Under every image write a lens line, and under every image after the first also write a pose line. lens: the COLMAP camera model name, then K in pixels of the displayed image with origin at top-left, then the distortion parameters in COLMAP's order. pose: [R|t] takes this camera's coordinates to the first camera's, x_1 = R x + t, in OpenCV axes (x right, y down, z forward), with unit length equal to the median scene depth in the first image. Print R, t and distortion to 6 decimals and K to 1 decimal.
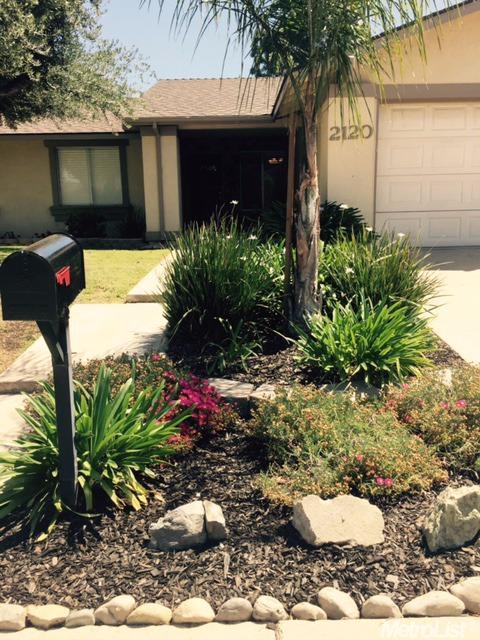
lens RADIAL K [[550.4, 0, 241.4], [0, 550.4, 320.2], [0, 0, 1]] dist [0.022101, 0.005805]
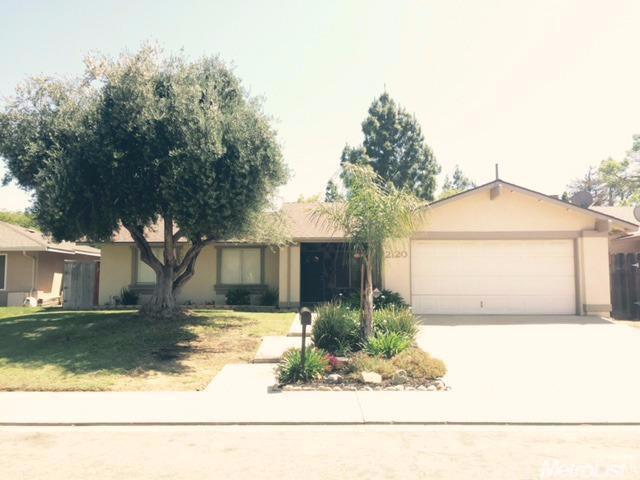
lens RADIAL K [[550.4, 0, 321.3], [0, 550.4, 240.5], [0, 0, 1]] dist [0.022101, 0.005805]
pose [[0.999802, 0.014945, -0.013168, -0.069163], [-0.017862, 0.965256, -0.260696, 0.204646], [0.008814, 0.260879, 0.965331, -1.467118]]
